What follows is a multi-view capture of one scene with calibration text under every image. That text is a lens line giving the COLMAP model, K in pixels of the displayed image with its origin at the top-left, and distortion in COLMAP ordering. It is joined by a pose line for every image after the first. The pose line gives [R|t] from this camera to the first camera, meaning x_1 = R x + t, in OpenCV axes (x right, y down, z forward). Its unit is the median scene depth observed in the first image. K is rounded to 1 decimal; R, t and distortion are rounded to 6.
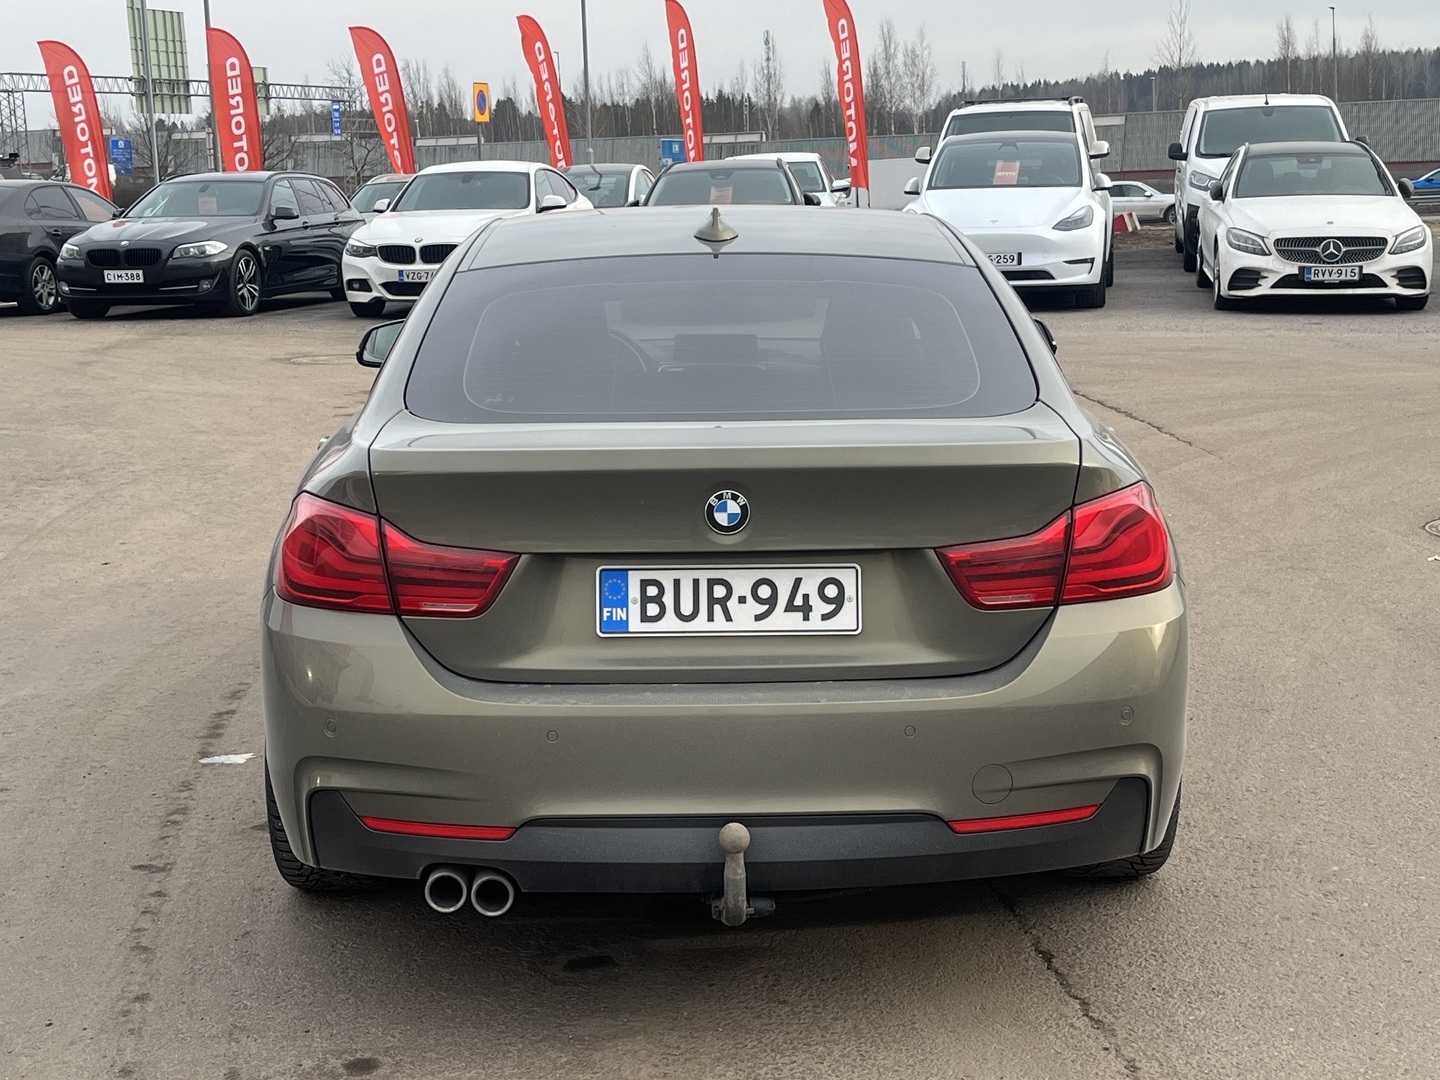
lens RADIAL K [[2051.7, 0, 720.0], [0, 2051.7, 540.0], [0, 0, 1]] dist [0.161697, -0.618390]
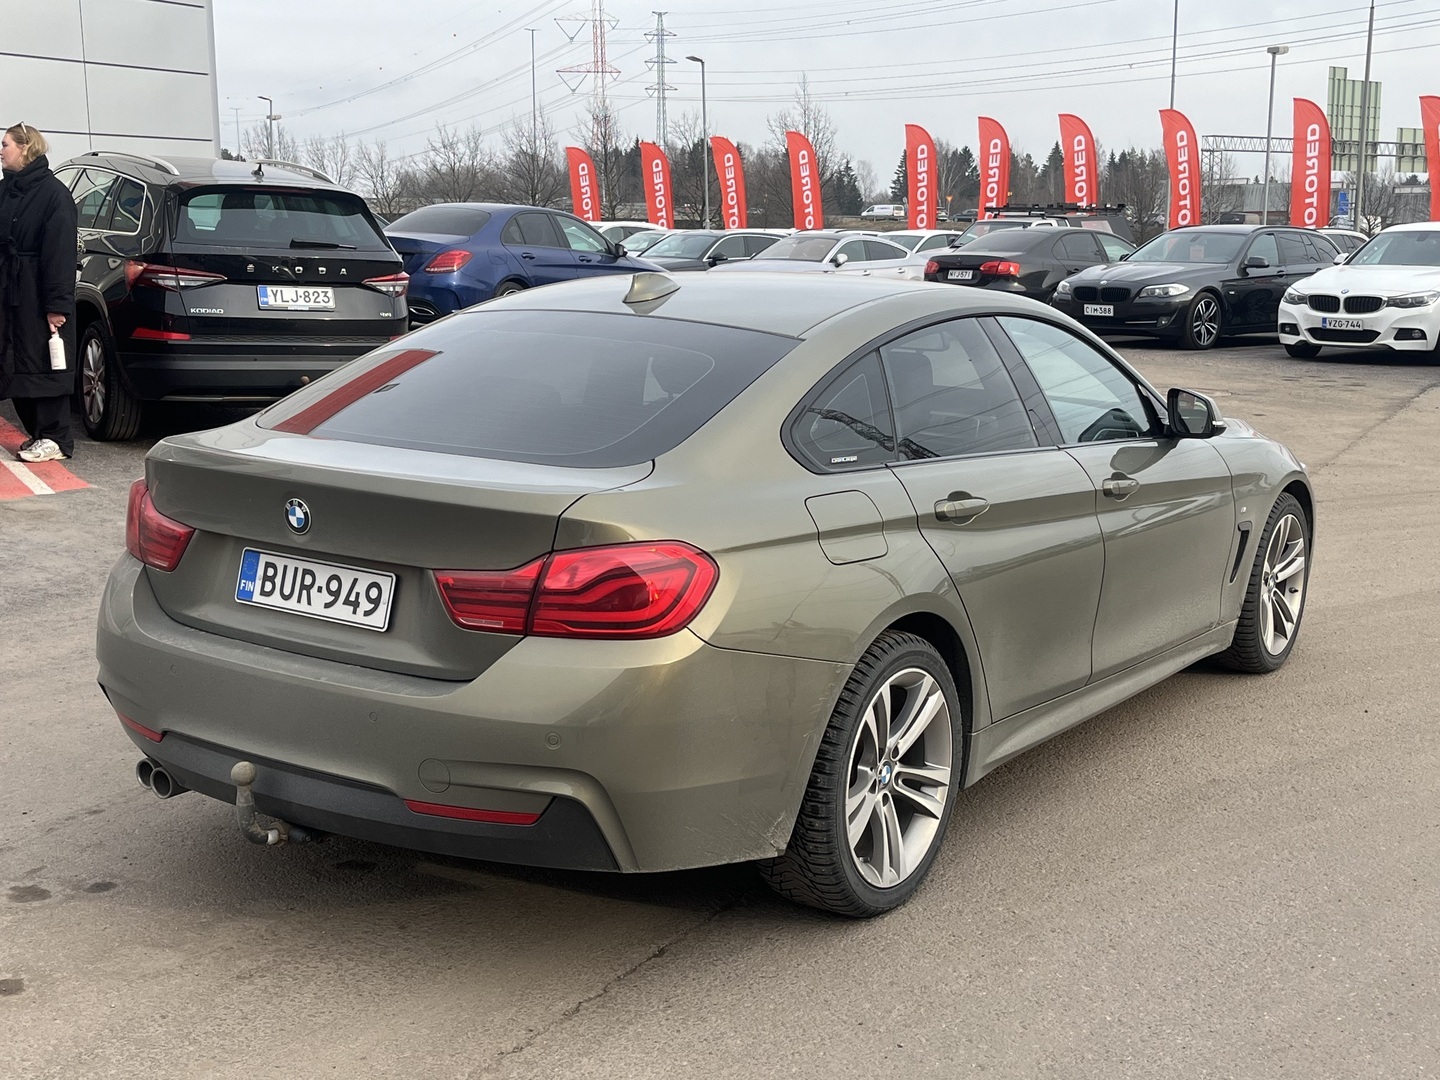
lens RADIAL K [[1766.7, 0, 720.0], [0, 1766.7, 540.0], [0, 0, 1]] dist [0.021031, -0.018367]
pose [[0.823766, 0.131079, -0.551569, 0.787867], [-0.129299, 0.990702, 0.042331, -0.075984], [0.551989, 0.036447, 0.833055, 0.245758]]
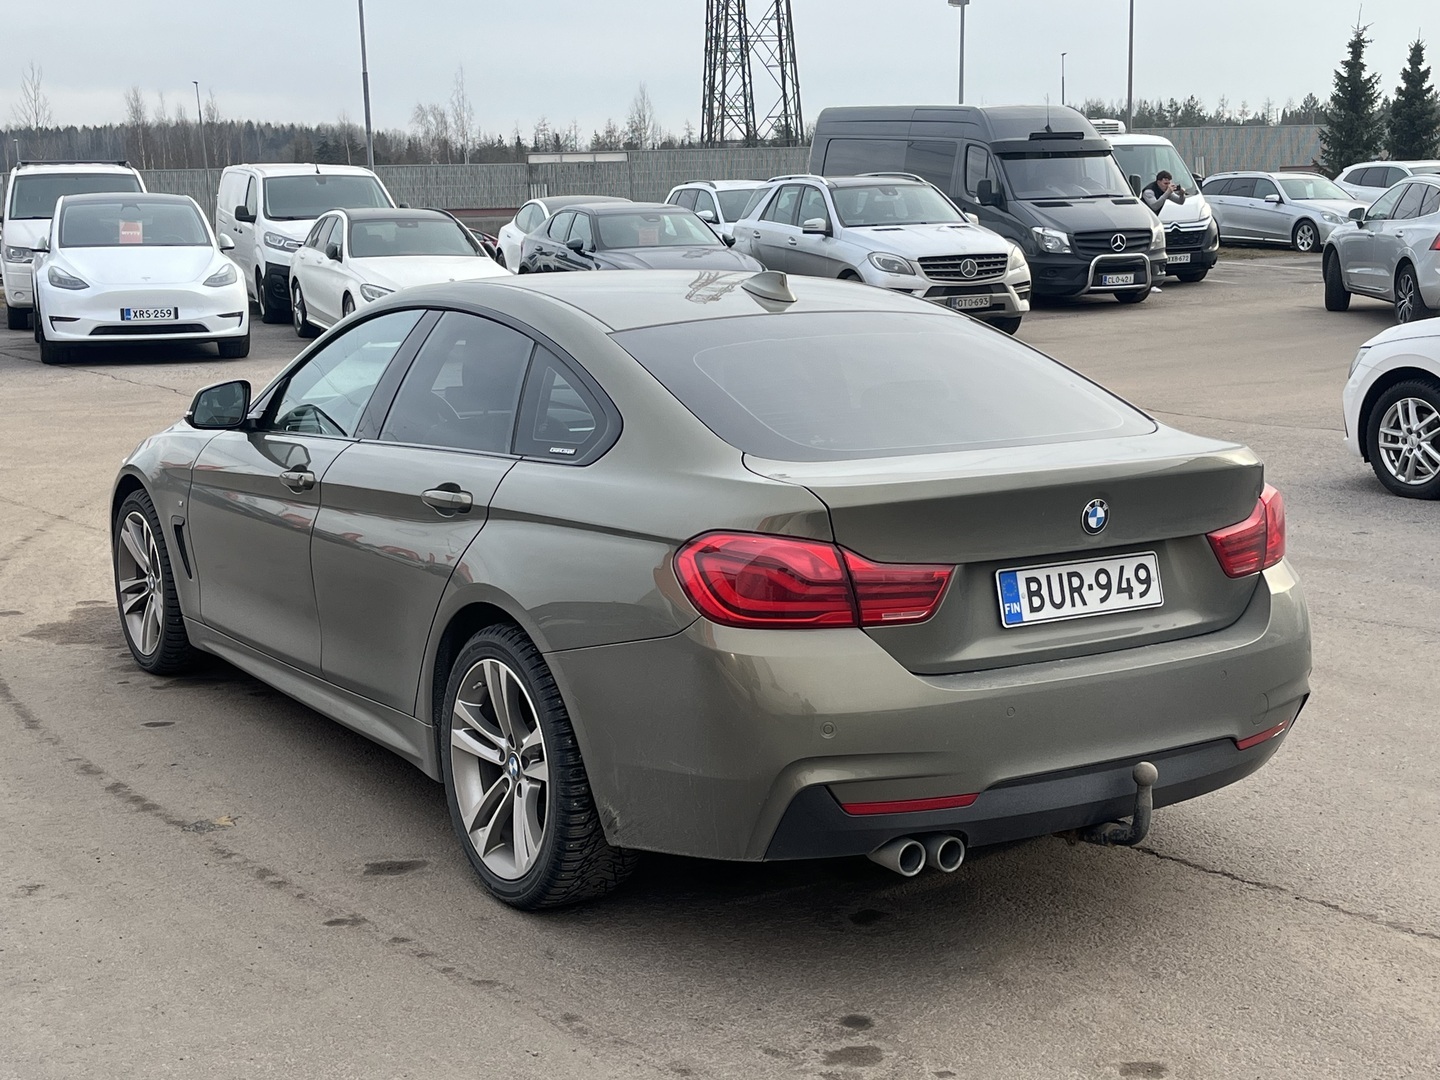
lens RADIAL K [[1894.7, 0, 720.0], [0, 1894.7, 540.0], [0, 0, 1]] dist [0.063319, -0.048615]
pose [[0.857622, -0.077004, 0.508484, -0.762211], [0.084707, 0.996374, 0.008021, -0.027488], [-0.507257, 0.036193, 0.861034, 0.121031]]
